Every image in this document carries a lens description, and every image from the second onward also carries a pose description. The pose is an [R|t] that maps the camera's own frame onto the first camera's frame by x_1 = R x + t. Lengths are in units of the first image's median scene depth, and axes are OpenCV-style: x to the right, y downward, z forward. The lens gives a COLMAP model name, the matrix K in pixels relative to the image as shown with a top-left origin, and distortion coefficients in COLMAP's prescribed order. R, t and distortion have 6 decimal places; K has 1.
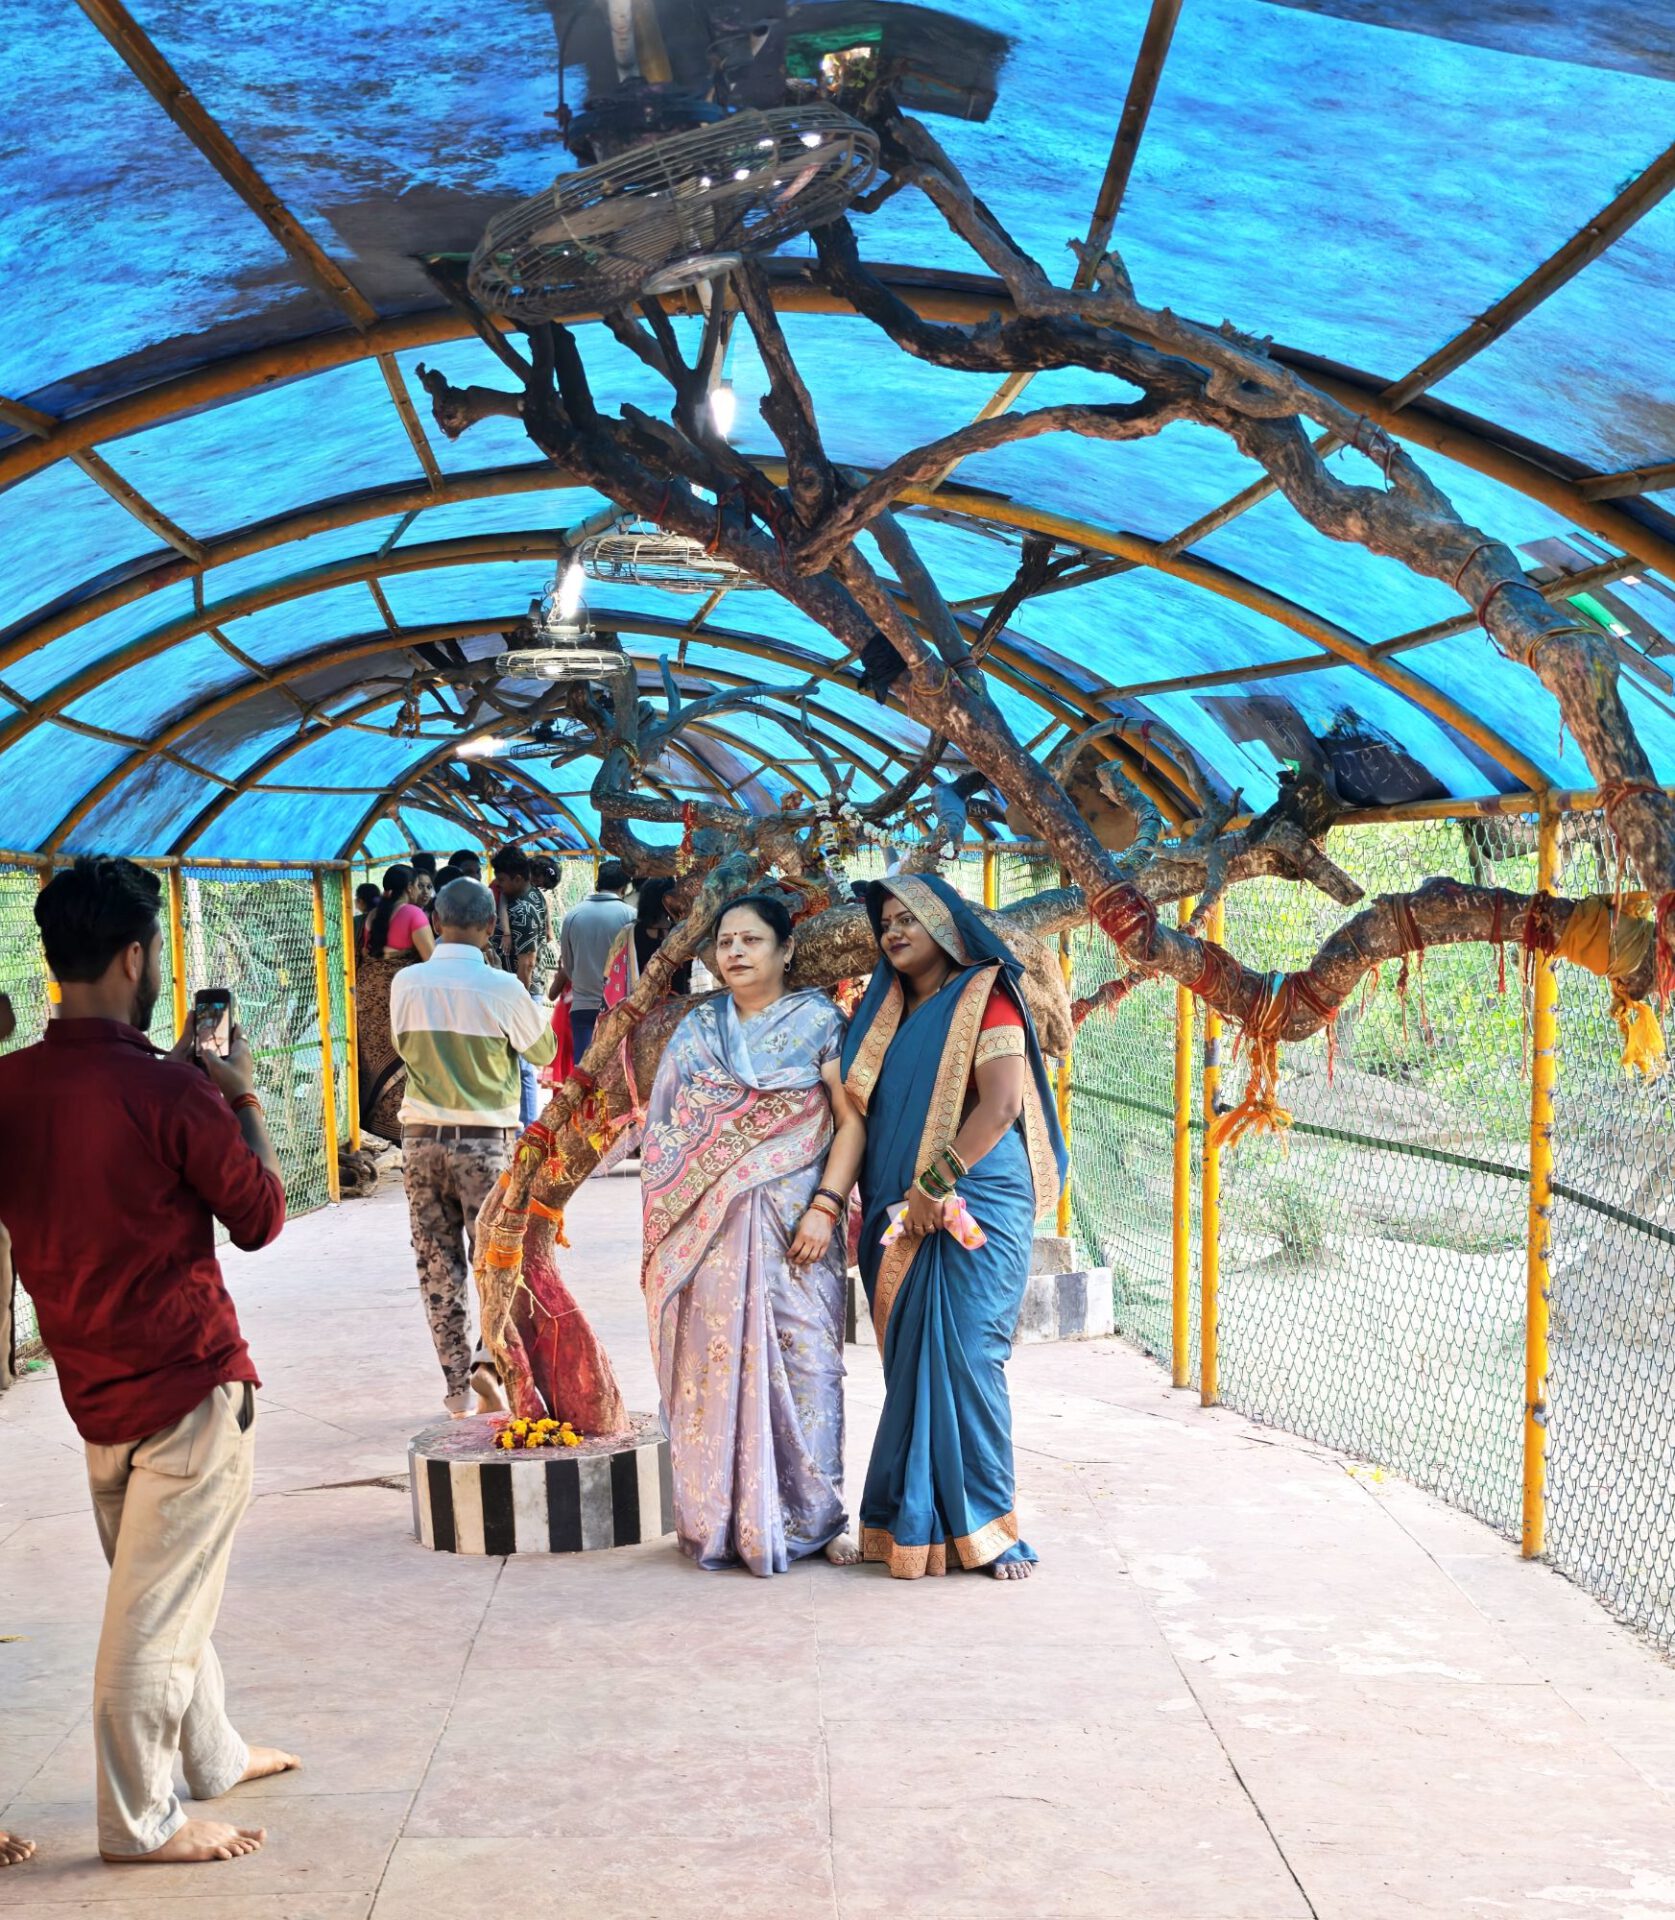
lens RADIAL K [[2855.5, 0, 838.5], [0, 2855.5, 958.5], [0, 0, 1]] dist [0.019317, 0.000000]
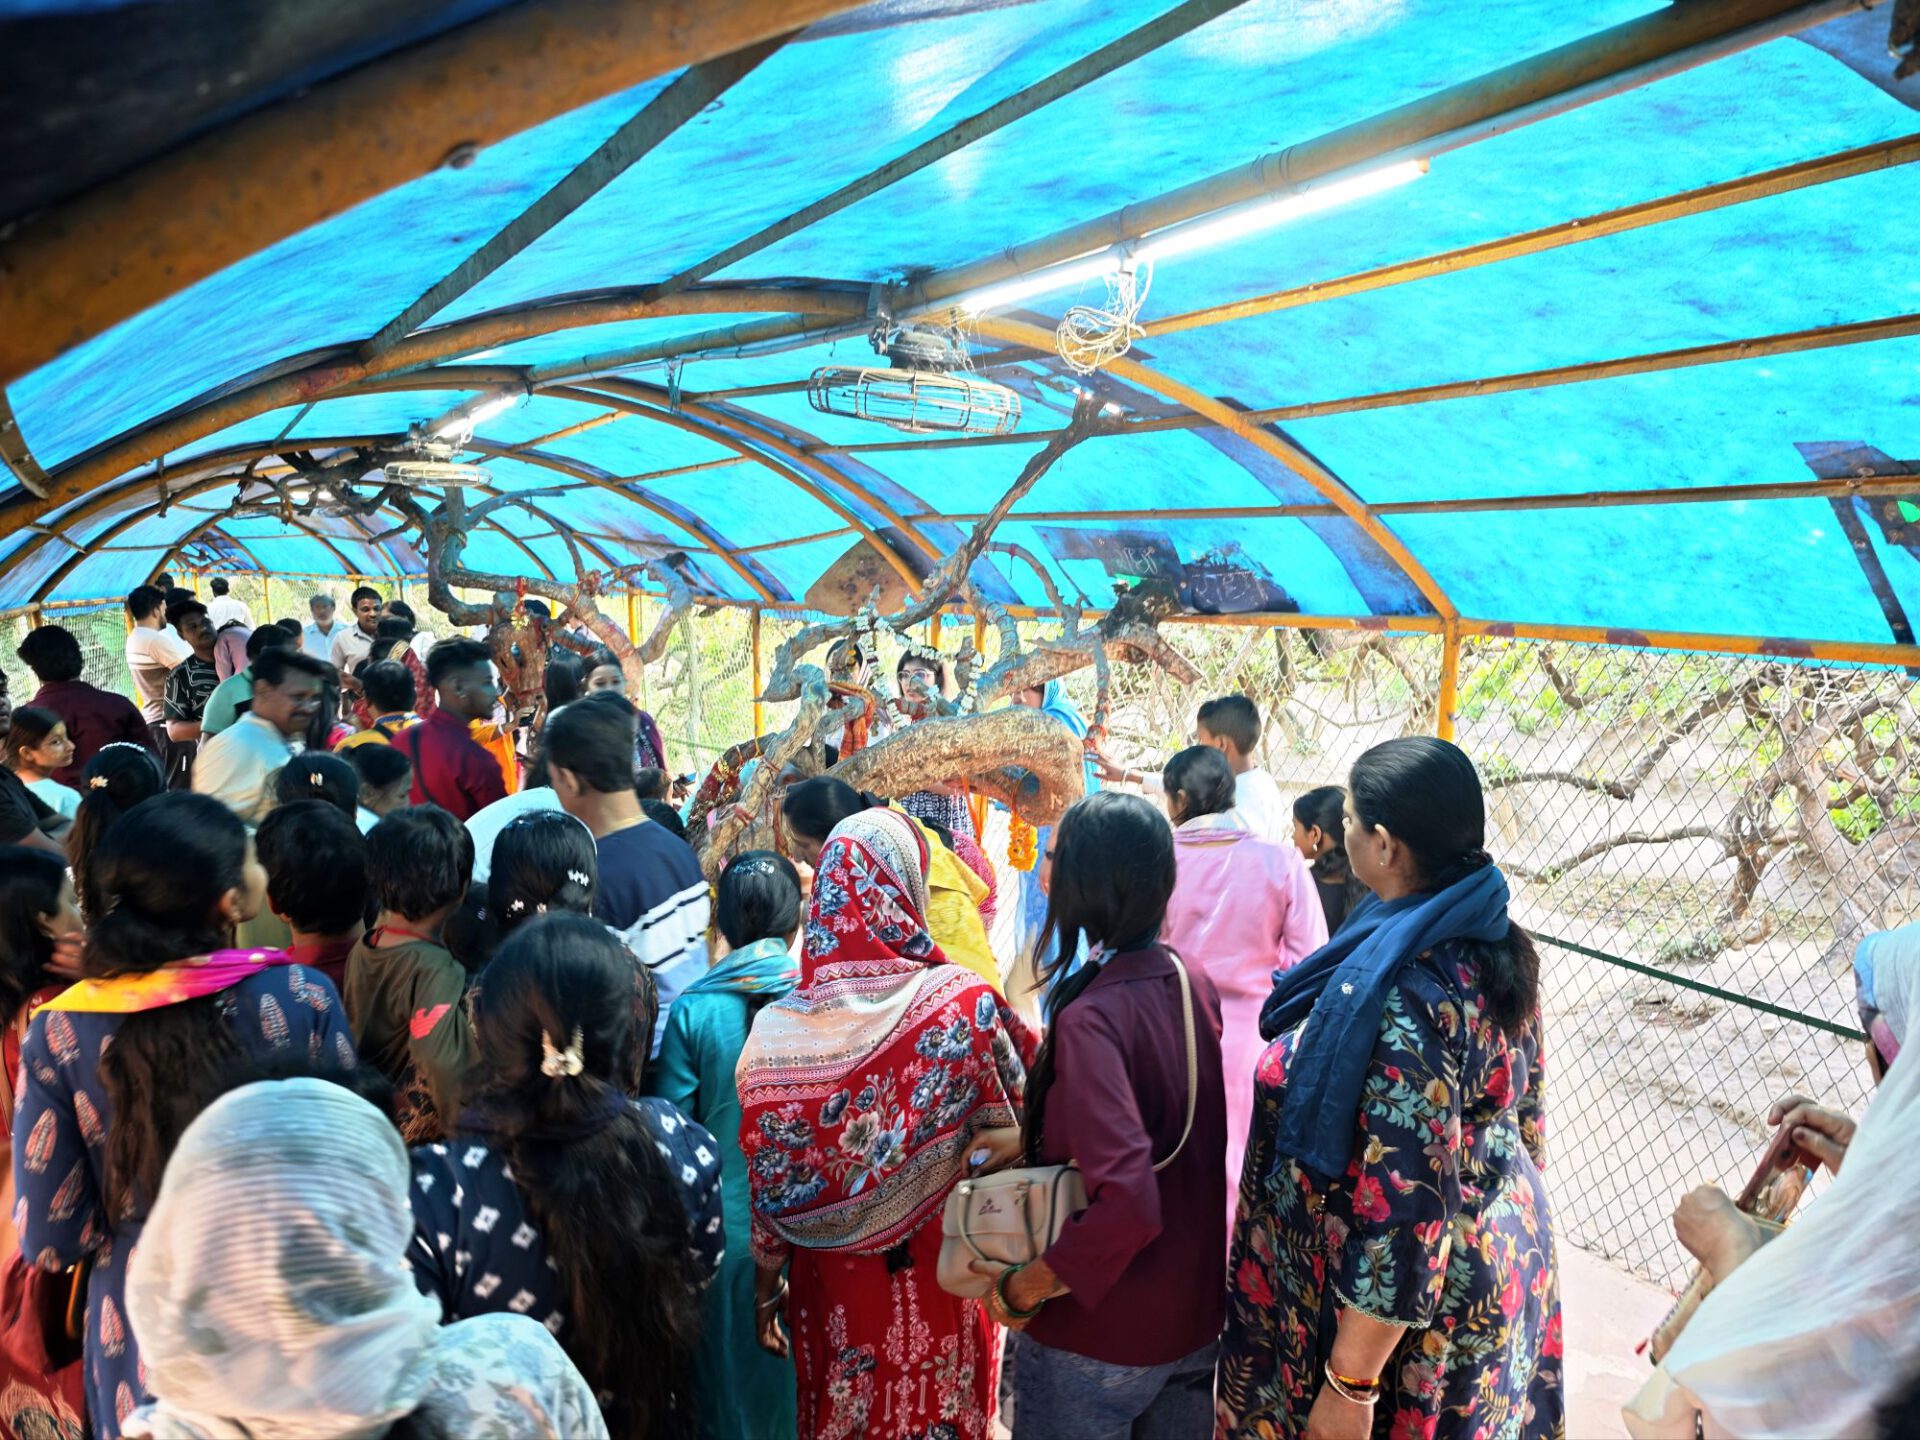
lens RADIAL K [[1298.1, 0, 956.6], [0, 1298.1, 728.6], [0, 0, 1]] dist [0.001758, -0.002285]
pose [[0.900503, -0.044487, 0.432568, -0.135200], [0.004355, 0.995626, 0.093329, -0.038938], [-0.434828, -0.082159, 0.896758, 0.331565]]
